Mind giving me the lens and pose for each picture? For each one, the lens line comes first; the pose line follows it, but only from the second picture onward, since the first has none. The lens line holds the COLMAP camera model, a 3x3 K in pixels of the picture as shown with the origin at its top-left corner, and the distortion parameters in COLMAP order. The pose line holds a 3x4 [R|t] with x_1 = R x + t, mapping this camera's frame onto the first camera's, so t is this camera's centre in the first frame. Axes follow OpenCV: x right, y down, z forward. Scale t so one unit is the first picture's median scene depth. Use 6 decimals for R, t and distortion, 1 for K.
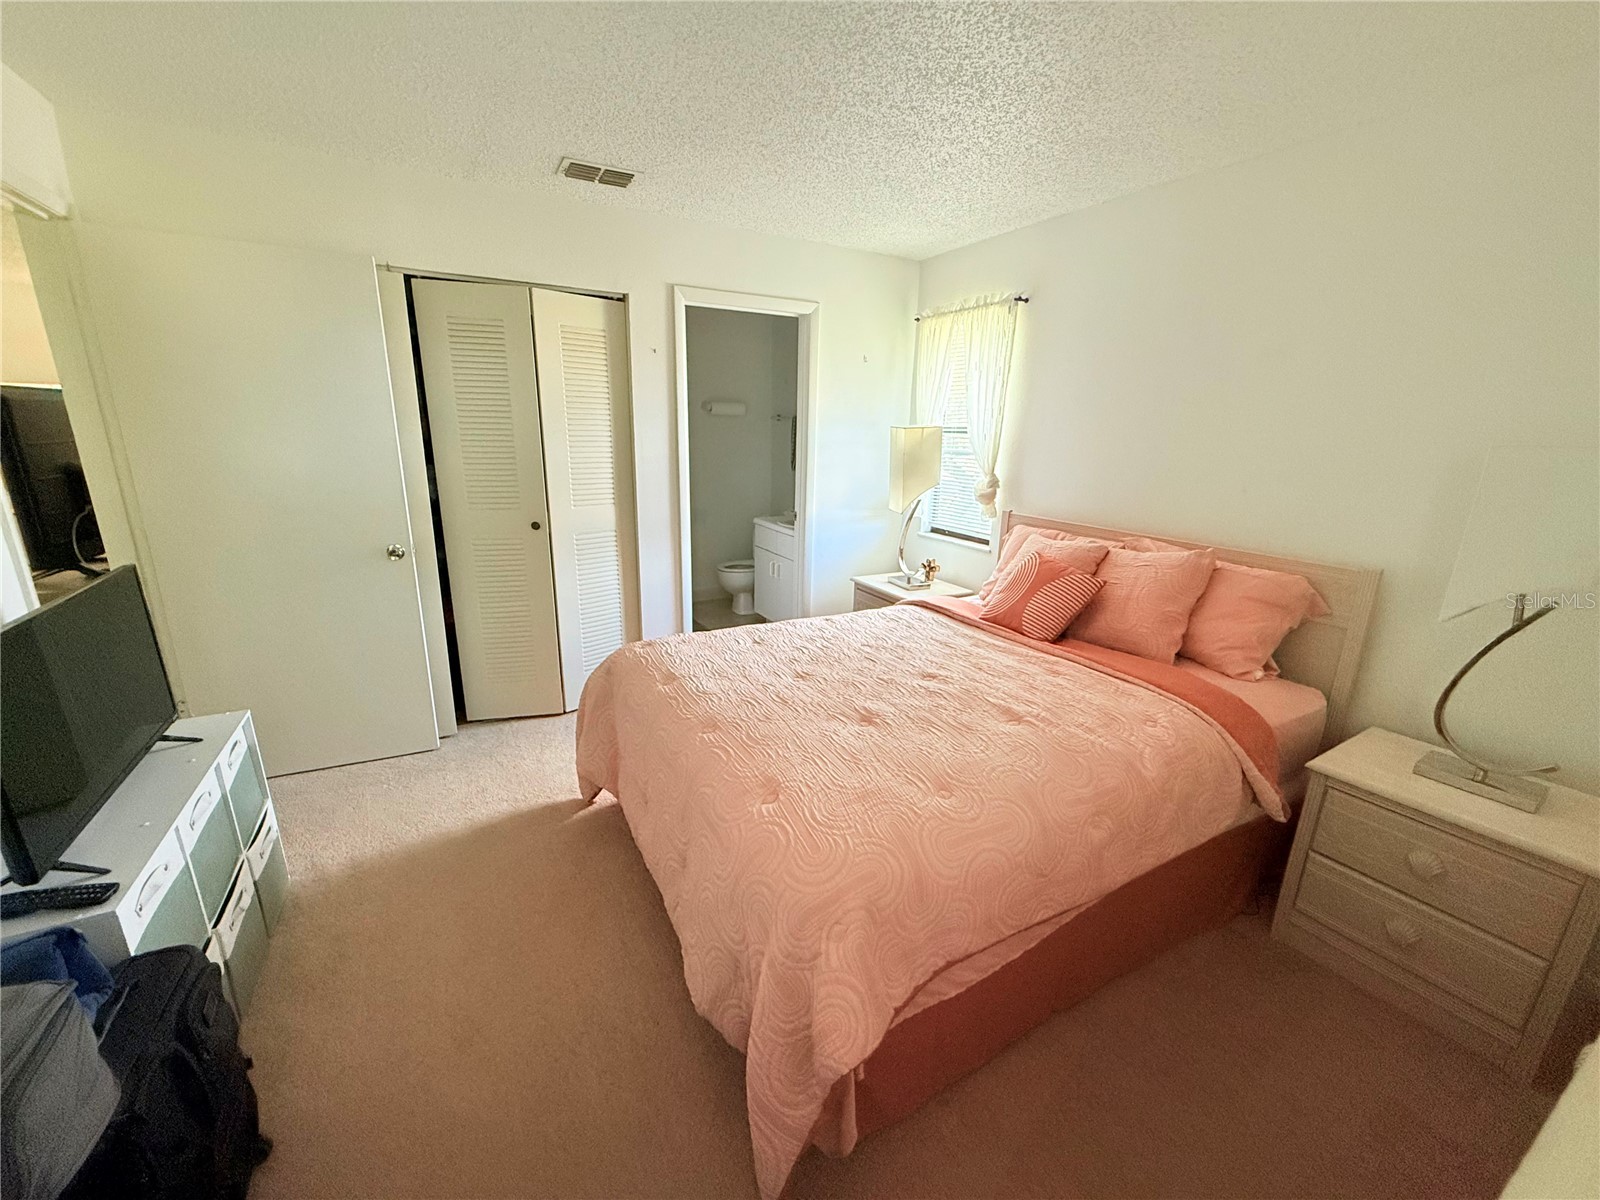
lens RADIAL K [[636.4, 0, 793.6], [0, 636.4, 601.9], [0, 0, 1]] dist [-0.000806, 0.000132]
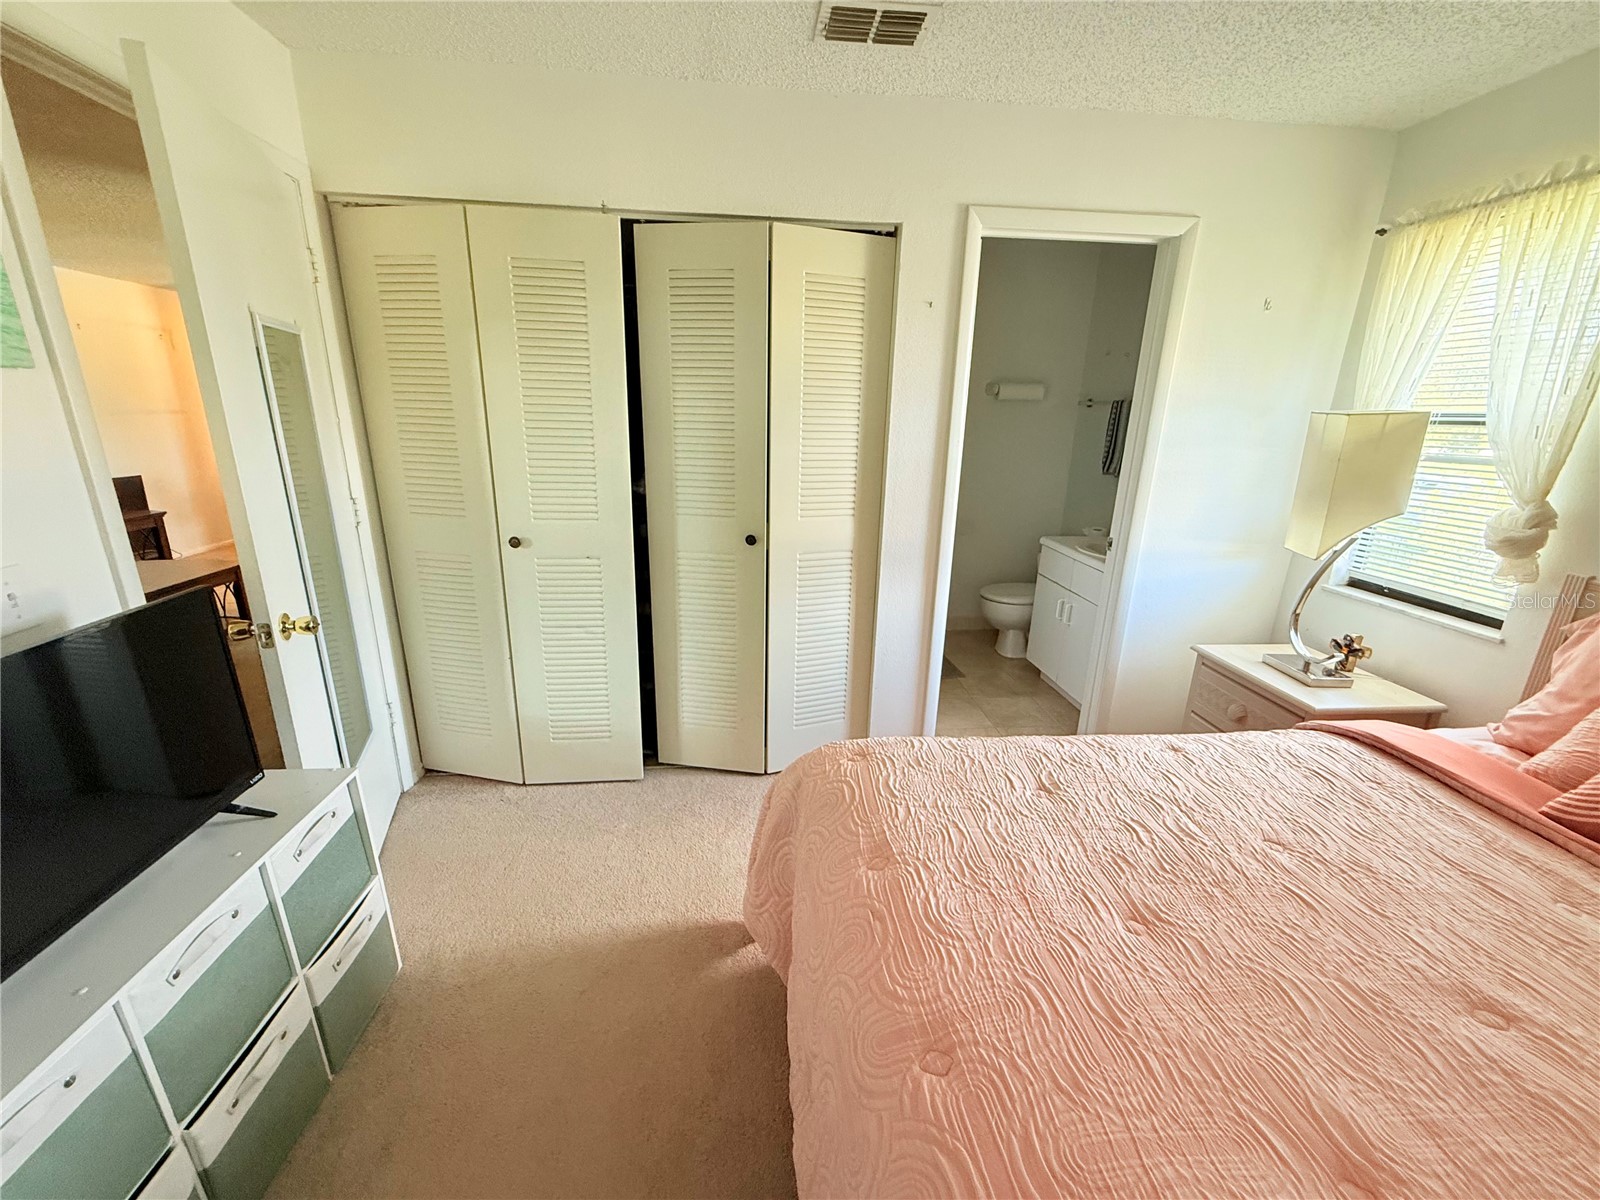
lens RADIAL K [[636.4, 0, 794.8], [0, 636.4, 601.4], [0, 0, 1]] dist [-0.000806, 0.000132]
pose [[0.916853, 0.113232, -0.382831, -0.050075], [-0.108314, 0.993519, 0.034454, -0.076620], [0.384252, 0.009876, 0.923176, 0.300490]]
